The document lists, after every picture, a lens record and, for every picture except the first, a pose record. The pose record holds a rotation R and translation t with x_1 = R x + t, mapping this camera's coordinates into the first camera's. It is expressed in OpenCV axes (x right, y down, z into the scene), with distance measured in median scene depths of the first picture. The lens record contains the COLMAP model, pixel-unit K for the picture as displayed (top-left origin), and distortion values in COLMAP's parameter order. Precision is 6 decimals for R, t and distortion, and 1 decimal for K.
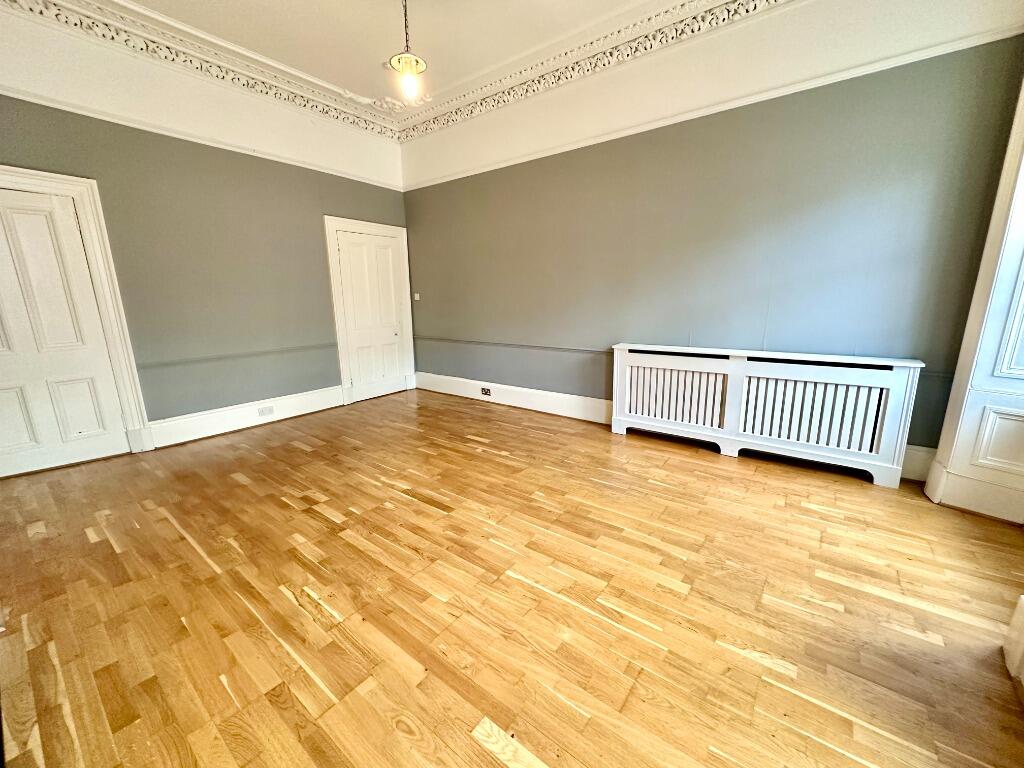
lens RADIAL K [[409.1, 0, 511.6], [0, 409.1, 383.9], [0, 0, 1]] dist [-0.001405, 0.000278]
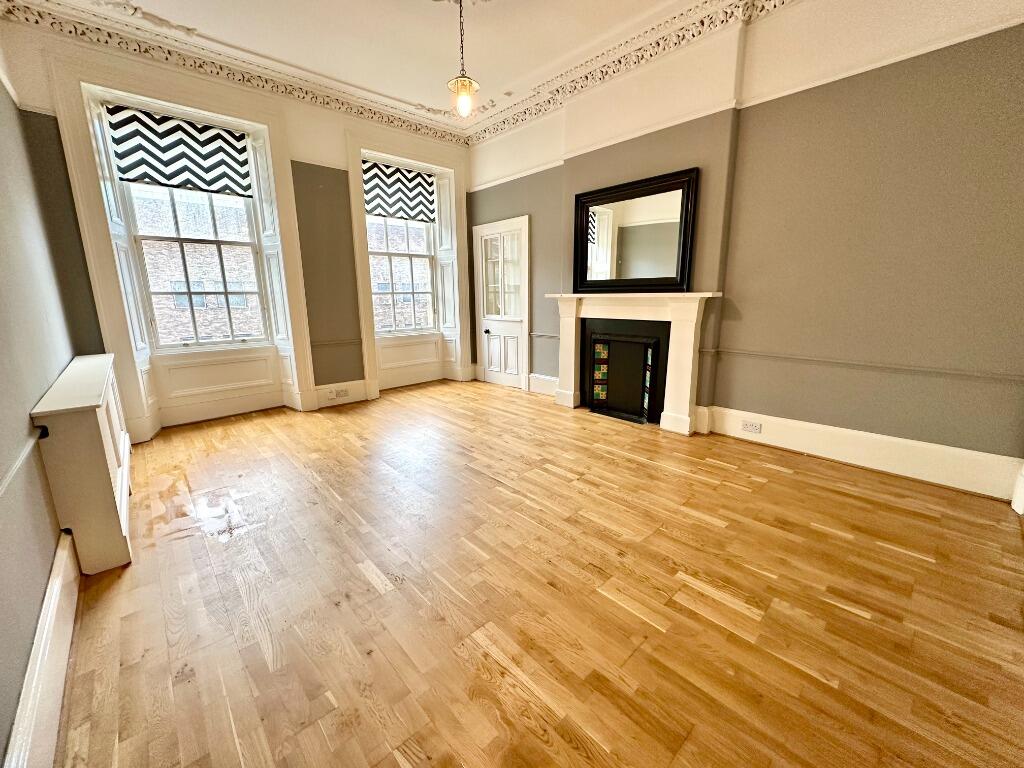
lens RADIAL K [[409.1, 0, 511.6], [0, 409.1, 383.9], [0, 0, 1]] dist [-0.001405, 0.000278]
pose [[-0.985133, -0.016200, 0.171025, -0.512829], [0.057836, 0.906152, 0.418979, -0.444068], [-0.161762, 0.422641, -0.891744, 2.025777]]
